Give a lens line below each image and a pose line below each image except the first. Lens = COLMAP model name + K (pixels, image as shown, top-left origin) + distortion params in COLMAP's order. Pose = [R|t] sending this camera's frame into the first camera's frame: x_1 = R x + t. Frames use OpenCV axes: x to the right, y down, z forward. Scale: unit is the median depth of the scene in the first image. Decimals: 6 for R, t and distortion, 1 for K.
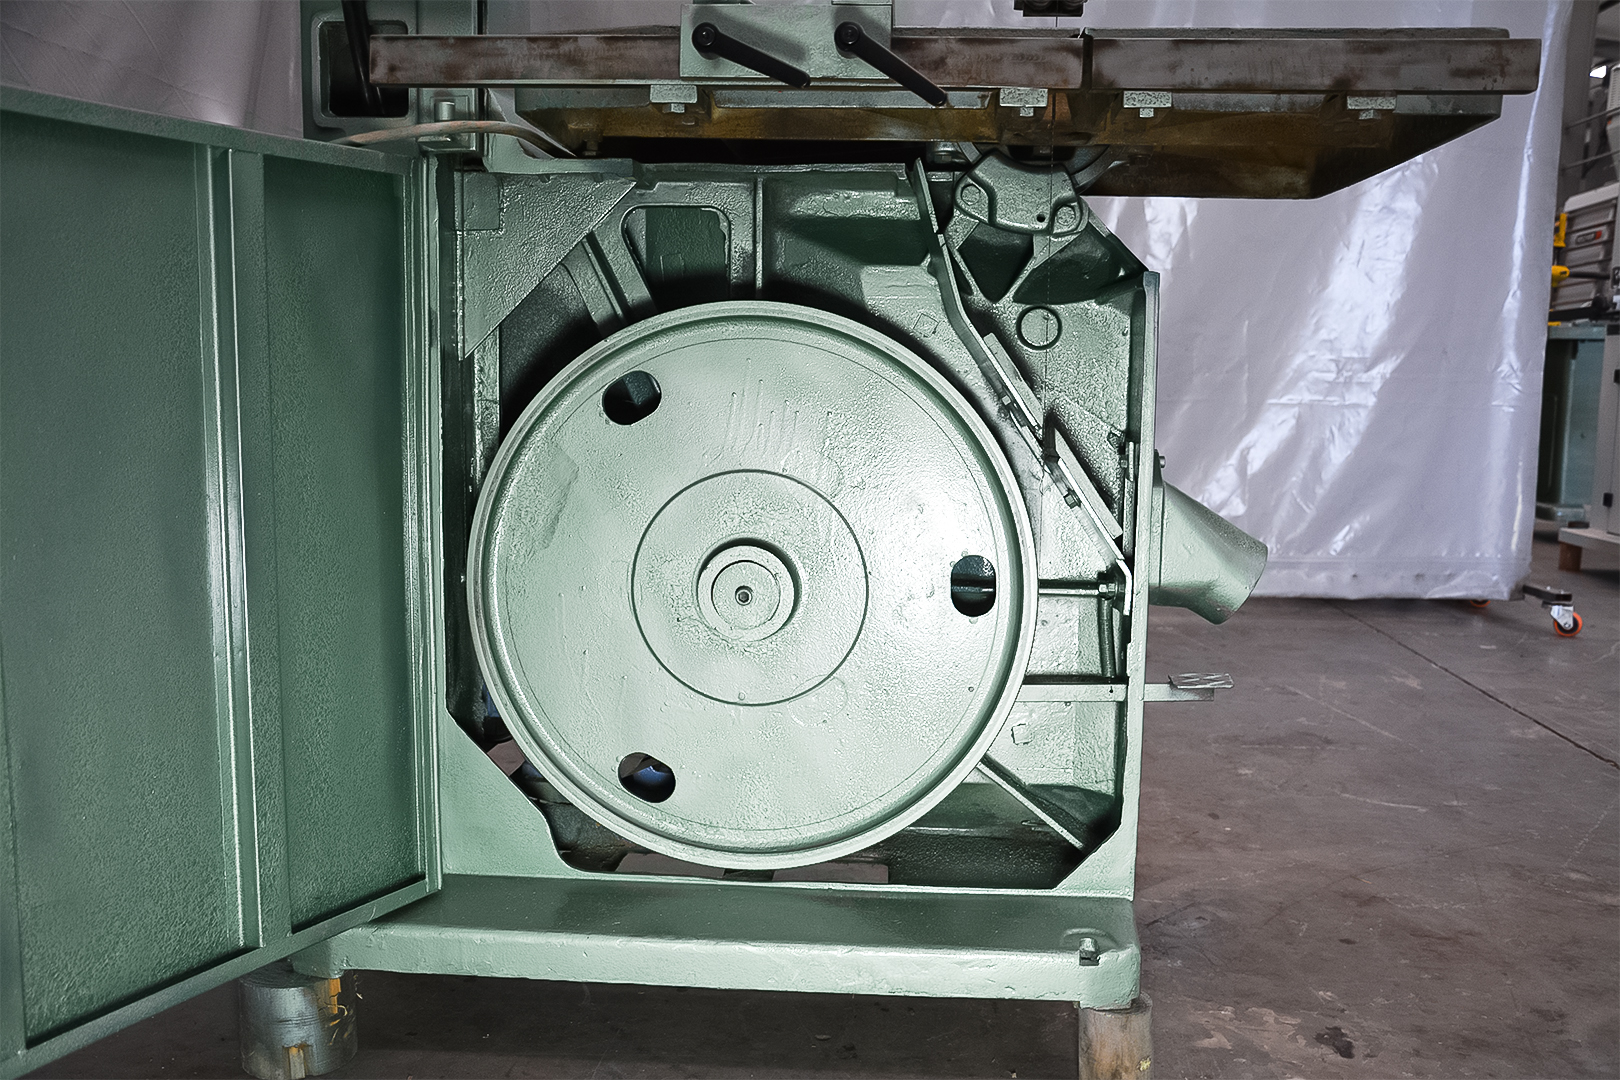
lens RADIAL K [[1477.6, 0, 815.4], [0, 1477.6, 543.7], [0, 0, 1]] dist [-0.096806, 0.194886]
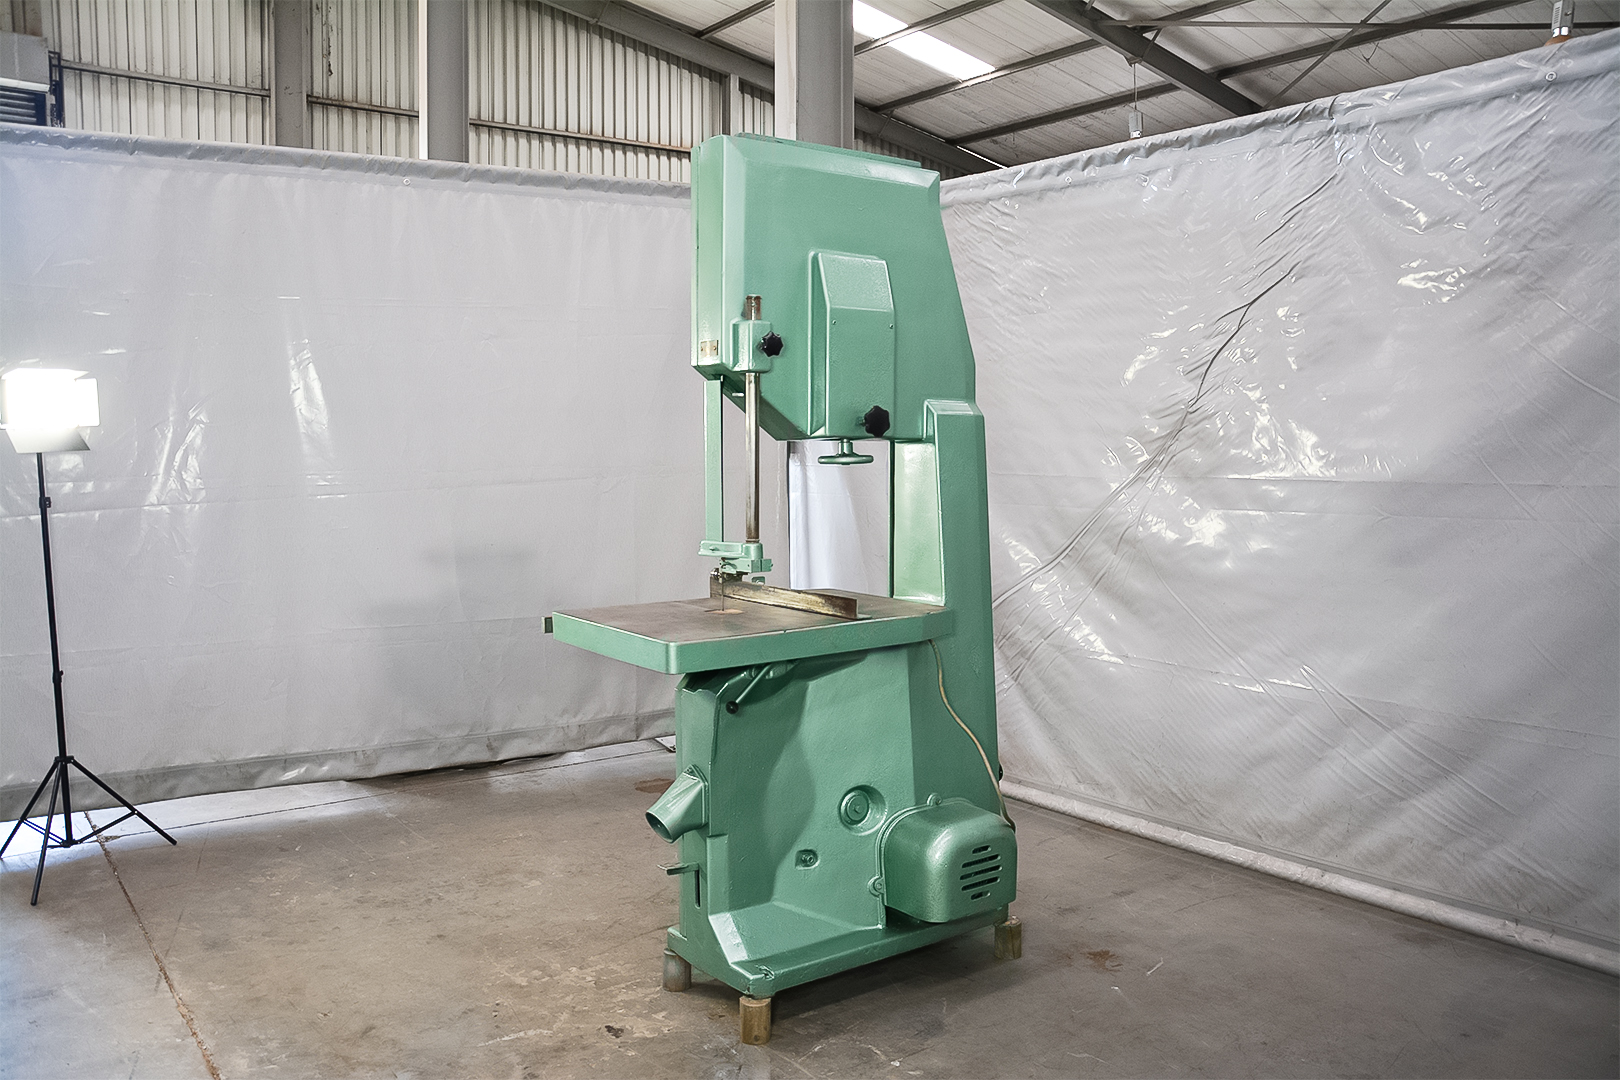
lens RADIAL K [[1264.7, 0, 819.6], [0, 1264.7, 546.3], [0, 0, 1]] dist [-0.165333, 0.128742]
pose [[-0.761530, 0.038884, -0.646962, 0.794636], [-0.086675, 0.983123, 0.161113, -0.436680], [0.642307, 0.178768, -0.745308, 1.501427]]
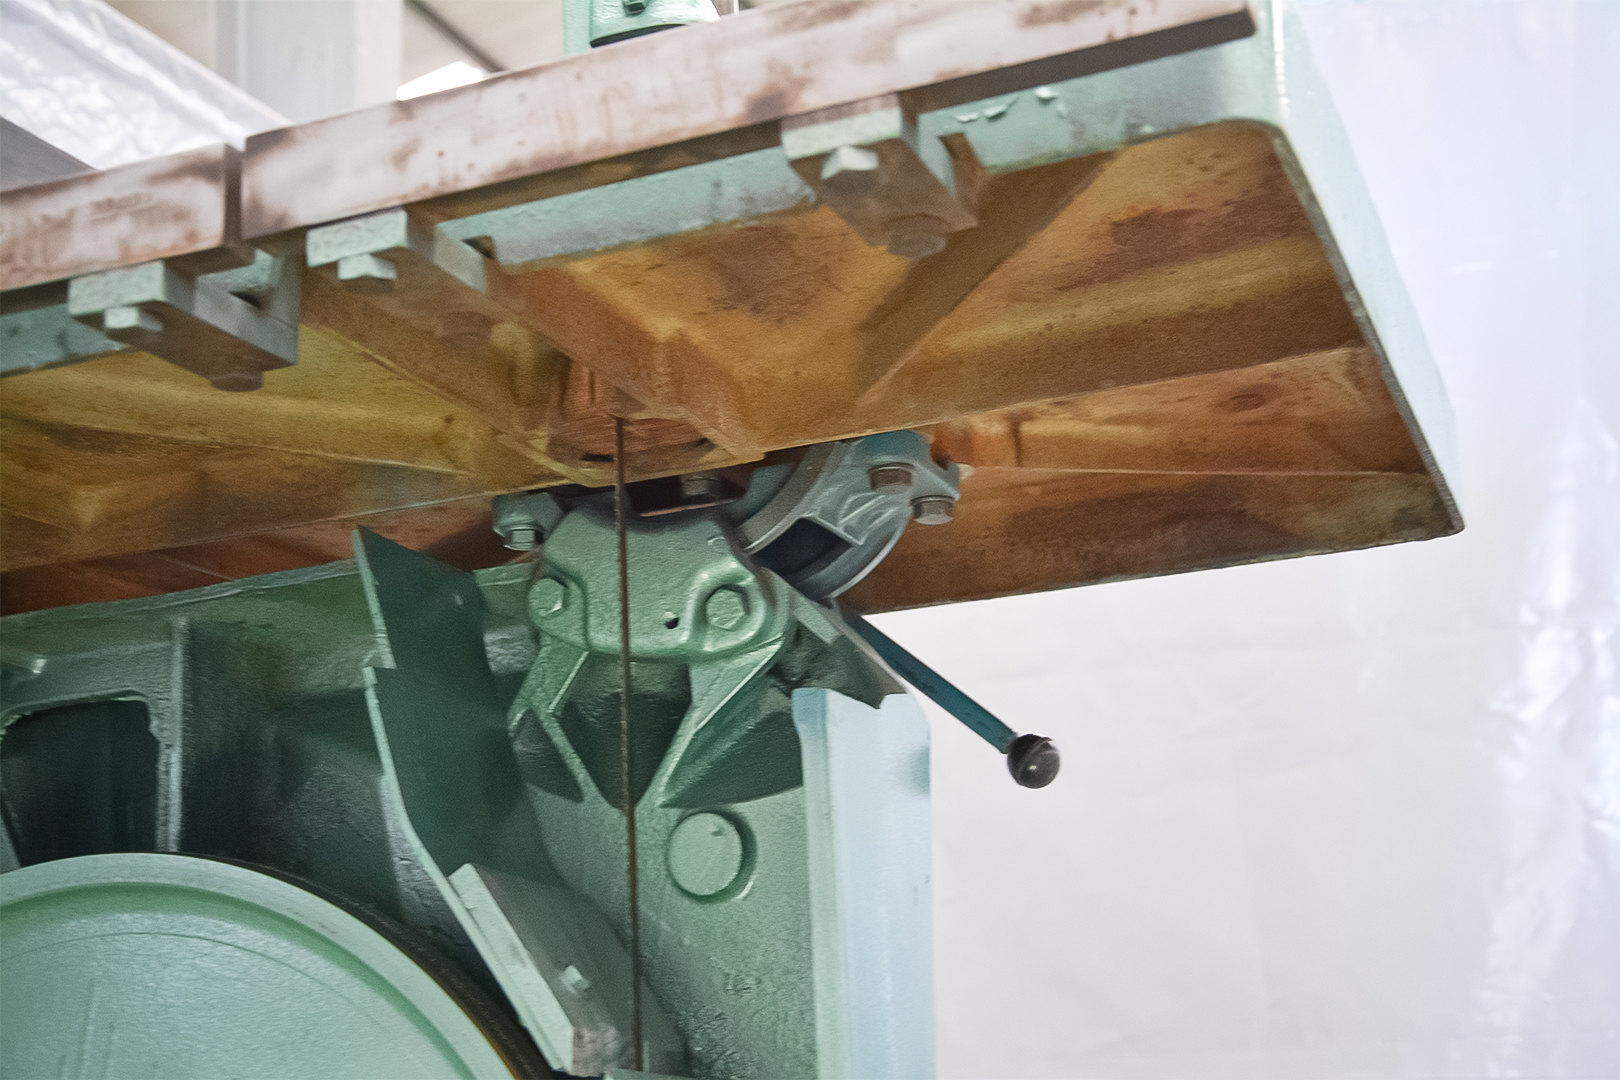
lens RADIAL K [[2166.6, 0, 807.4], [0, 2166.6, 563.3], [0, 0, 1]] dist [0.037930, 0.443786]
pose [[0.945269, -0.140385, -0.294549, 0.235867], [0.026583, 0.932847, -0.359292, 0.006167], [0.325208, 0.331797, 0.885523, 0.232856]]
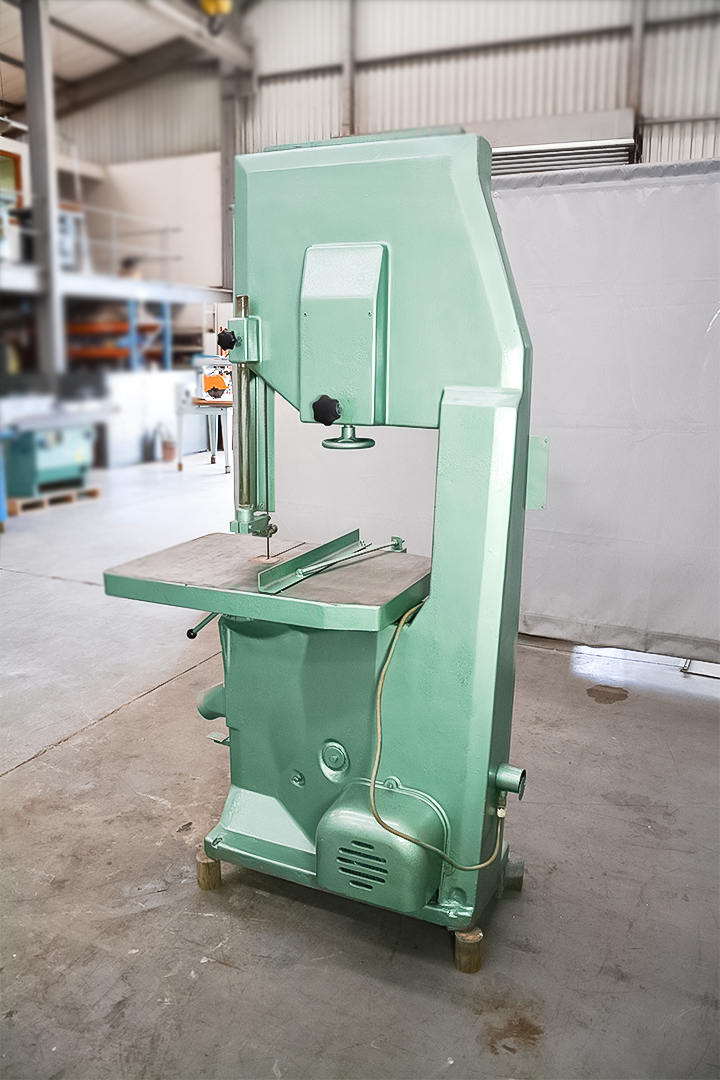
lens RADIAL K [[838.2, 0, 358.1], [0, 838.2, 535.8], [0, 0, 1]] dist [-0.167833, 0.124394]
pose [[-0.935901, -0.100646, 0.337580, -0.328978], [0.015526, 0.945598, 0.324965, -0.512613], [-0.351921, 0.309377, -0.883424, 1.368883]]
